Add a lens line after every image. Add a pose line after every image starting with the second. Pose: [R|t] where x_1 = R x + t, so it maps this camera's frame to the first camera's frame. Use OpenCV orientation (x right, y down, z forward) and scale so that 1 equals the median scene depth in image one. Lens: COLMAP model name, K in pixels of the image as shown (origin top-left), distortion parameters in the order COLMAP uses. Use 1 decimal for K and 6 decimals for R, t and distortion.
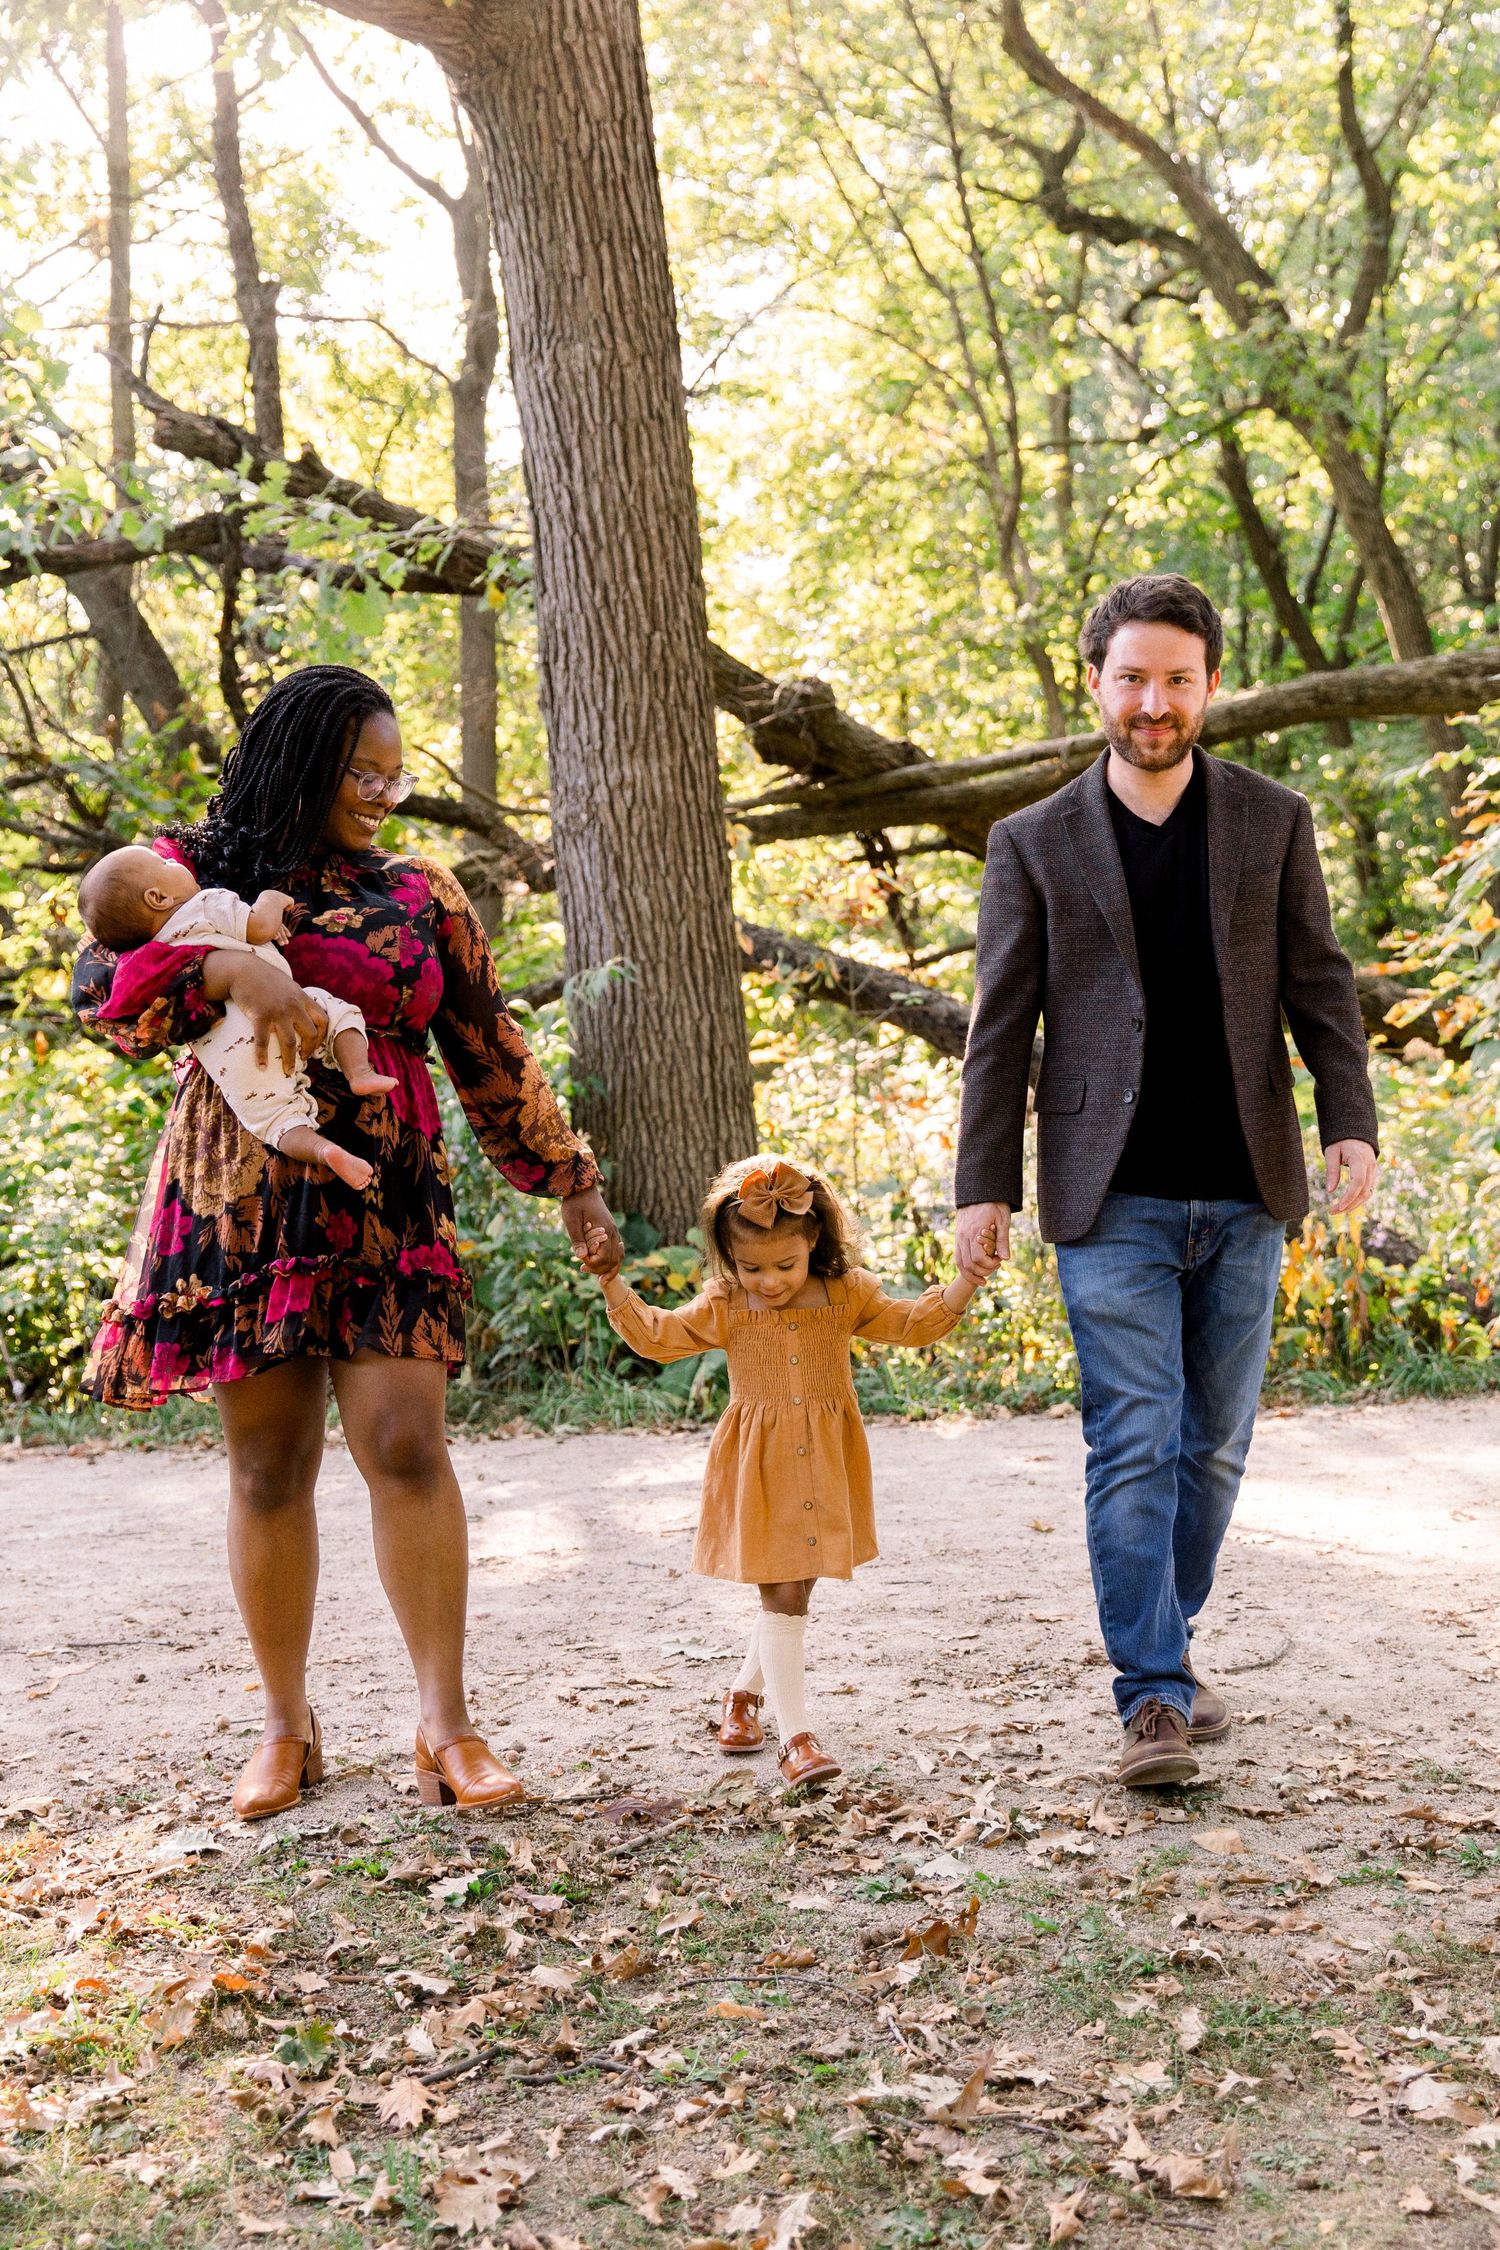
lens RADIAL K [[4123.5, 0, 750.0], [0, 4123.5, 1125.0], [0, 0, 1]] dist [0.018442, -0.015869]
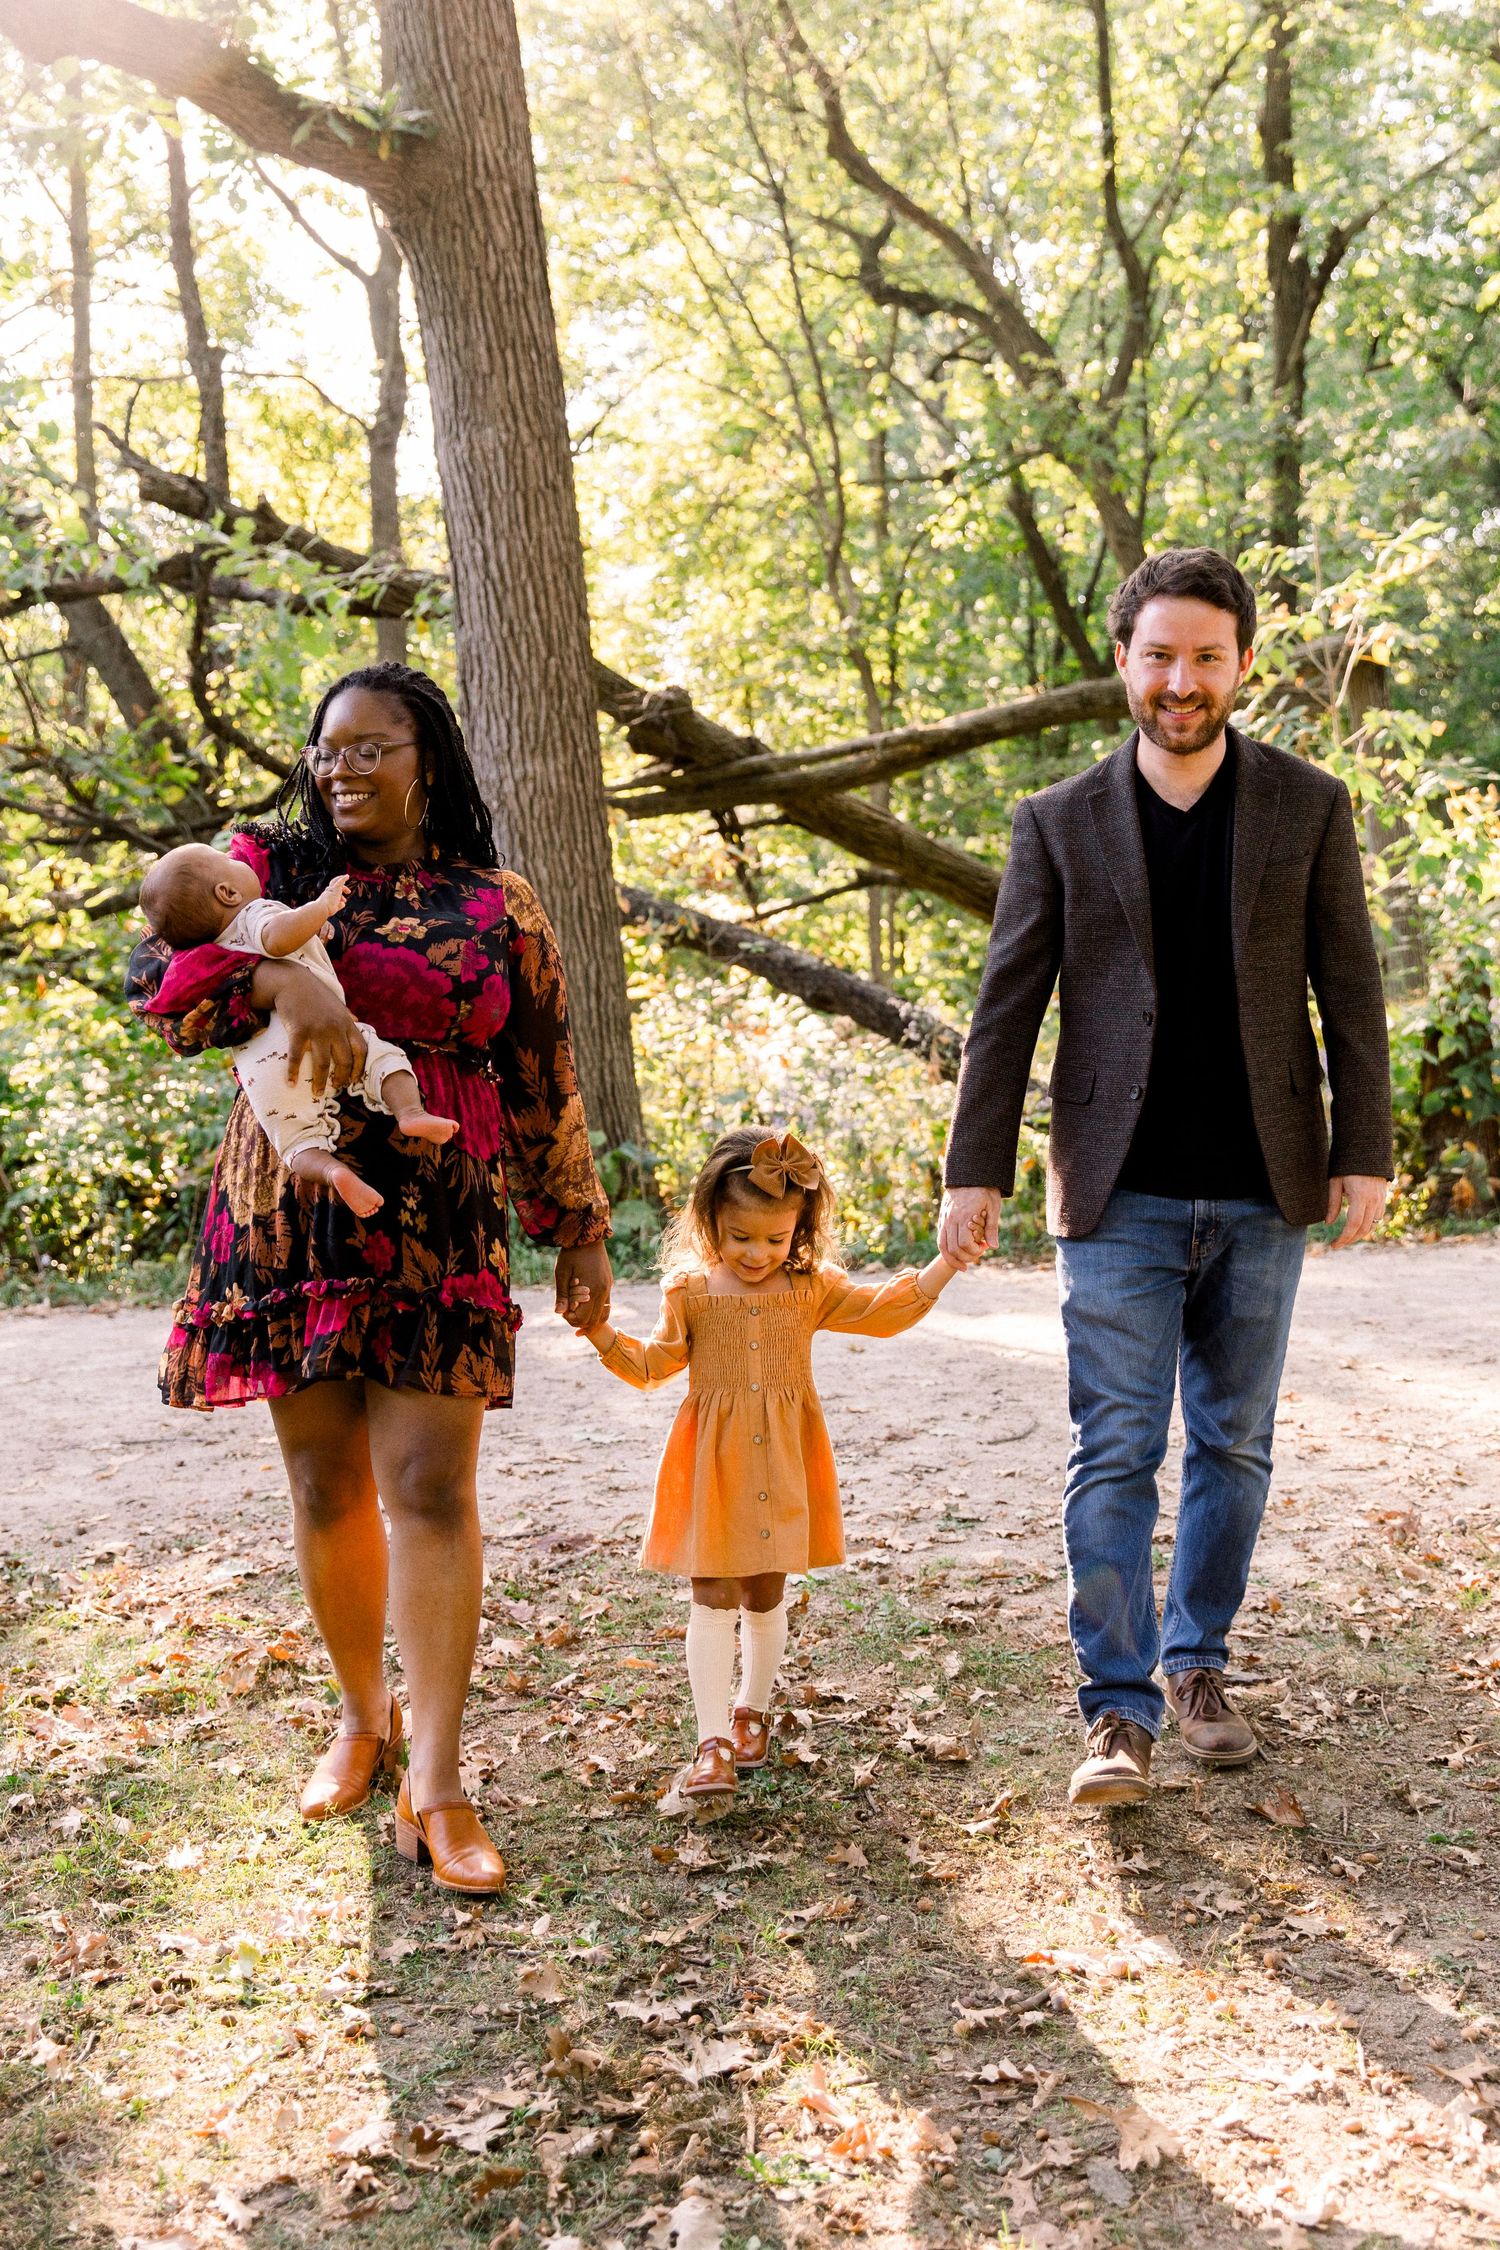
lens RADIAL K [[3978.1, 0, 866.7], [0, 3978.1, 1168.1], [0, 0, 1]] dist [0.004384, 0.038767]
pose [[0.997741, -0.006731, 0.066842, -0.008251], [0.004829, 0.999580, 0.028578, 0.002096], [-0.067006, -0.028190, 0.997354, -0.203398]]
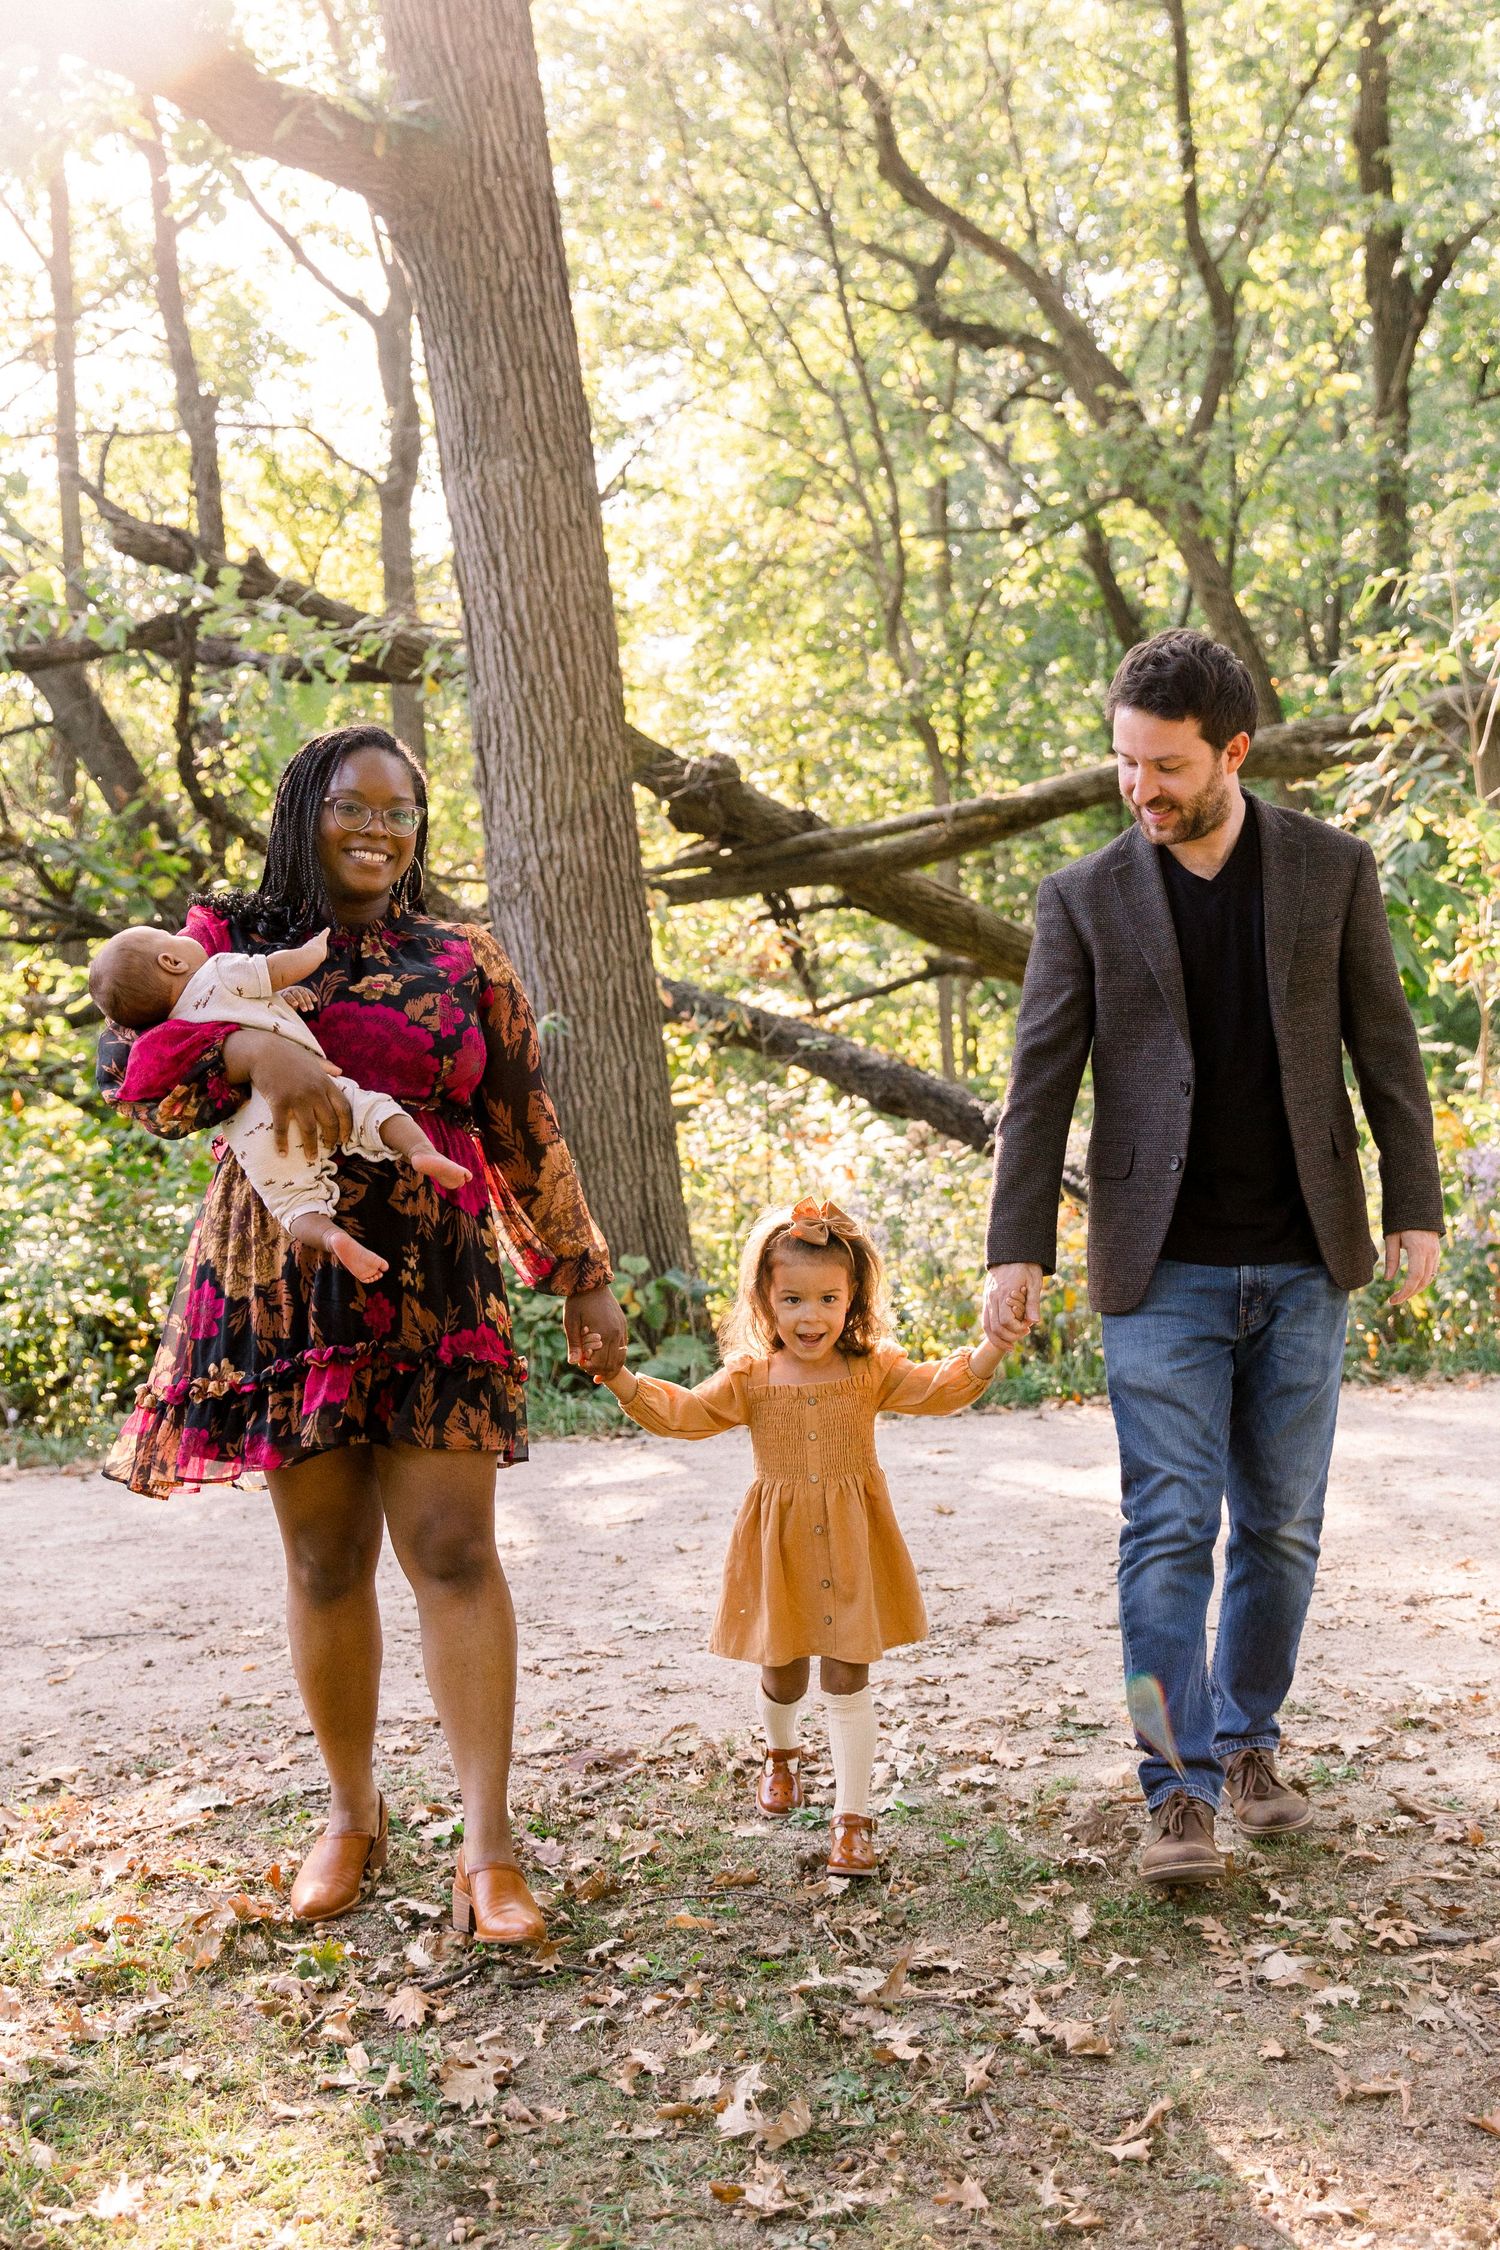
lens RADIAL K [[3978.1, 0, 866.7], [0, 3978.1, 1168.1], [0, 0, 1]] dist [0.004384, 0.038767]
pose [[0.998323, -0.022184, 0.053478, -0.005020], [0.022117, 0.999754, 0.001848, 0.000980], [-0.053506, -0.000662, 0.998567, -0.064573]]
